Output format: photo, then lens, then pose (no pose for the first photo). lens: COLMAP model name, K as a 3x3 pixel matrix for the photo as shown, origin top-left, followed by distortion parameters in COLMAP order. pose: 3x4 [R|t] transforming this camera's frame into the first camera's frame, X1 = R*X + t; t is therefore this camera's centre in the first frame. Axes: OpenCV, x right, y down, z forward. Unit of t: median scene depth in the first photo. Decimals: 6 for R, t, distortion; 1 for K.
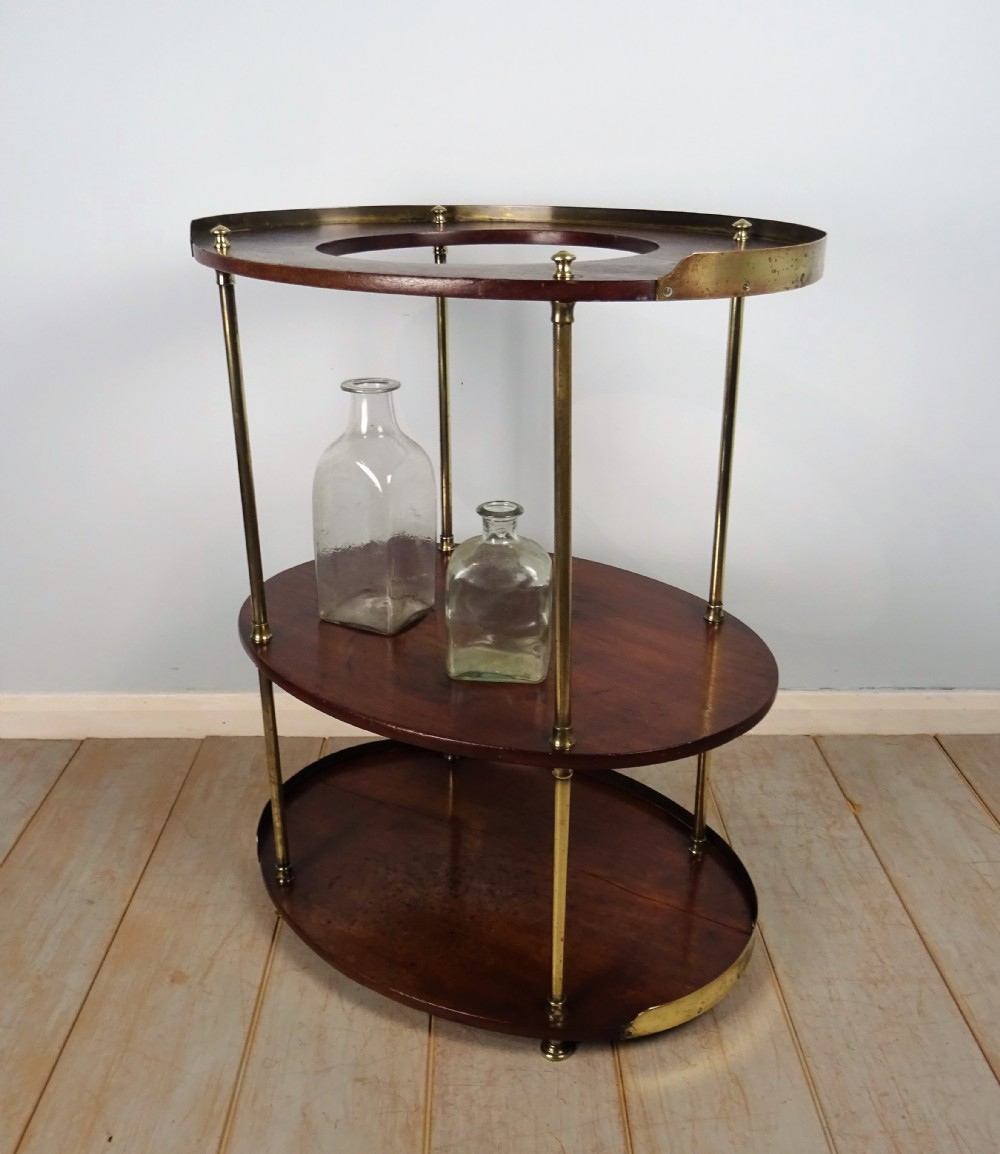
lens RADIAL K [[1094.2, 0, 495.8], [0, 1094.2, 600.6], [0, 0, 1]] dist [-0.001383, 0.000000]
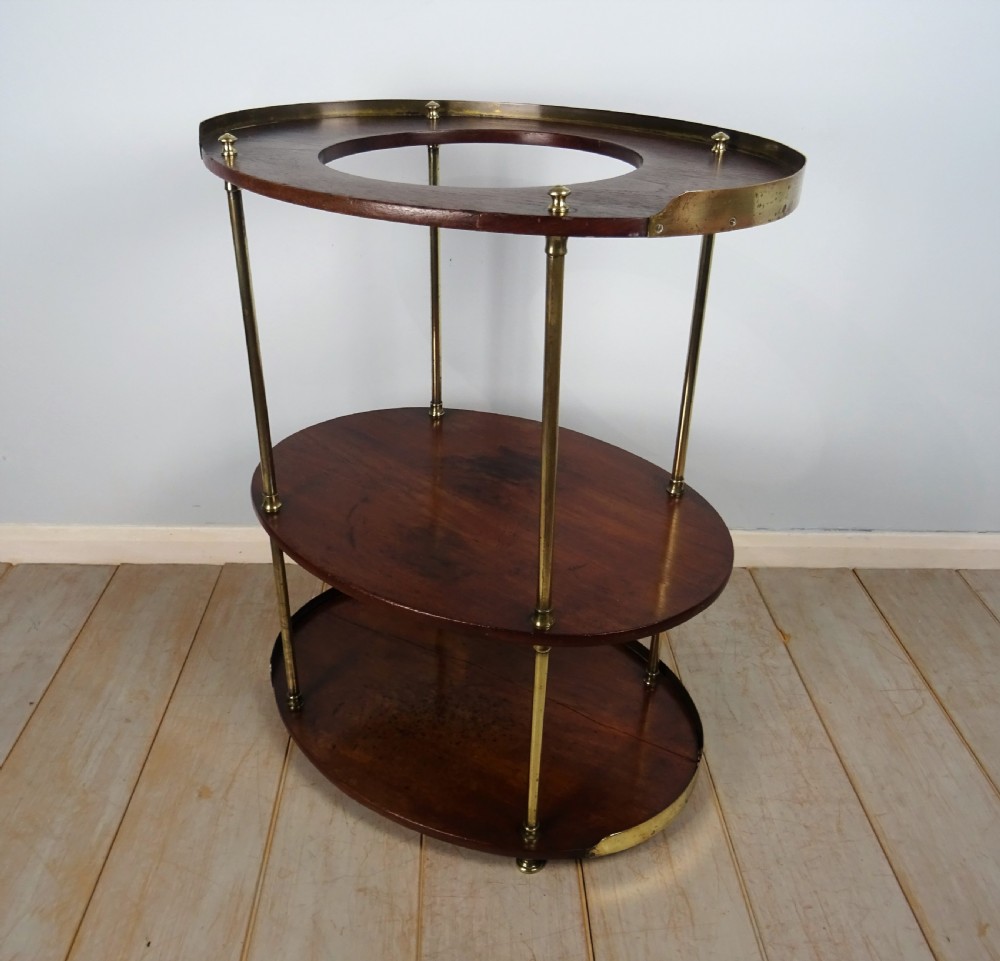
lens RADIAL K [[908.8, 0, 475.9], [0, 908.8, 498.3], [0, 0, 1]] dist [-0.005695, 0.007118]
pose [[0.999890, 0.010596, 0.010393, -0.015027], [-0.011747, 0.992961, 0.117861, -0.084114], [-0.009071, -0.117971, 0.992976, 0.074982]]
